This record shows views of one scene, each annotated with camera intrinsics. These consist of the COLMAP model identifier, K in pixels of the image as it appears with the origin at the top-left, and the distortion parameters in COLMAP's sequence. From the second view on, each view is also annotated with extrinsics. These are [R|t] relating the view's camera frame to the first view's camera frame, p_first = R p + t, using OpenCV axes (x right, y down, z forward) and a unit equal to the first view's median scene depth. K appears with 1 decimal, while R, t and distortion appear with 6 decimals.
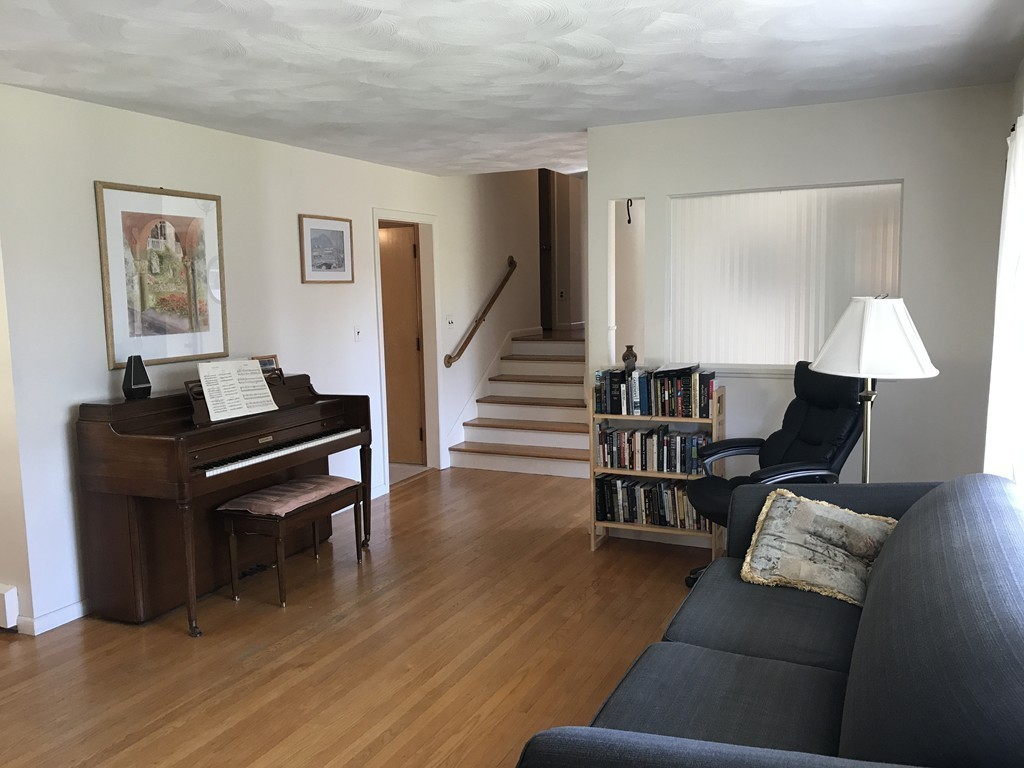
lens RADIAL K [[825.9, 0, 512.1], [0, 825.9, 389.1], [0, 0, 1]] dist [-0.007080, -0.003501]
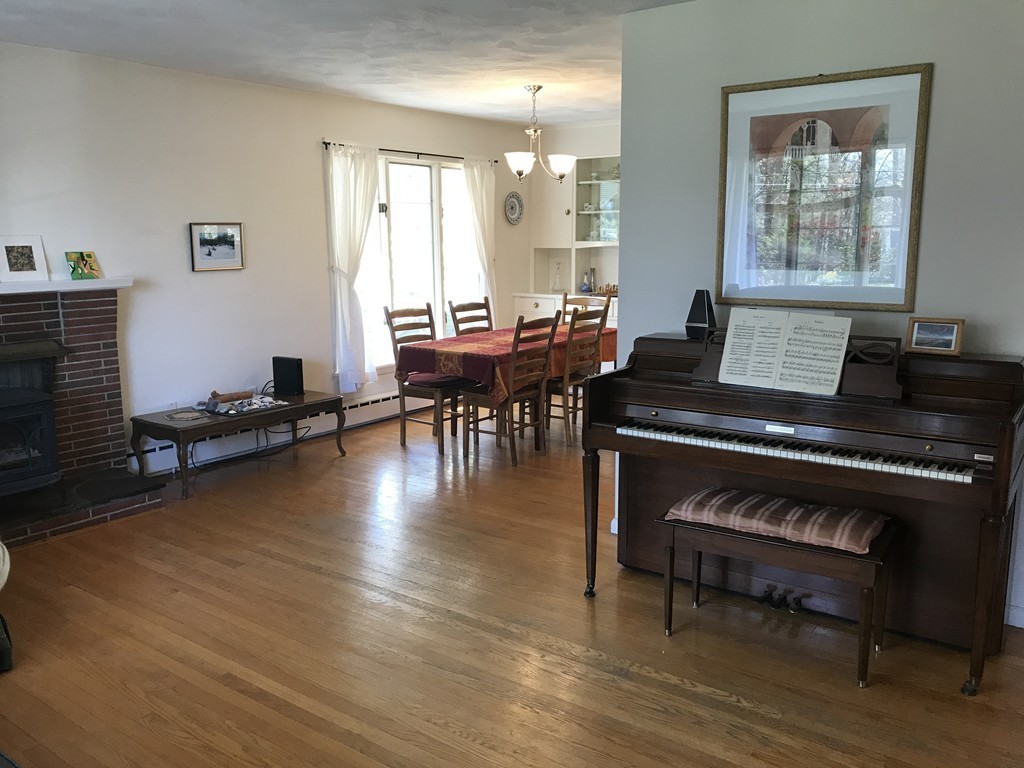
lens RADIAL K [[825.9, 0, 513.1], [0, 825.9, 385.7], [0, 0, 1]] dist [-0.007080, -0.003501]
pose [[-0.184682, 0.196265, -0.963002, 0.441591], [-0.108267, 0.969830, 0.218420, -0.111319], [0.976817, 0.144600, -0.157861, 0.961314]]
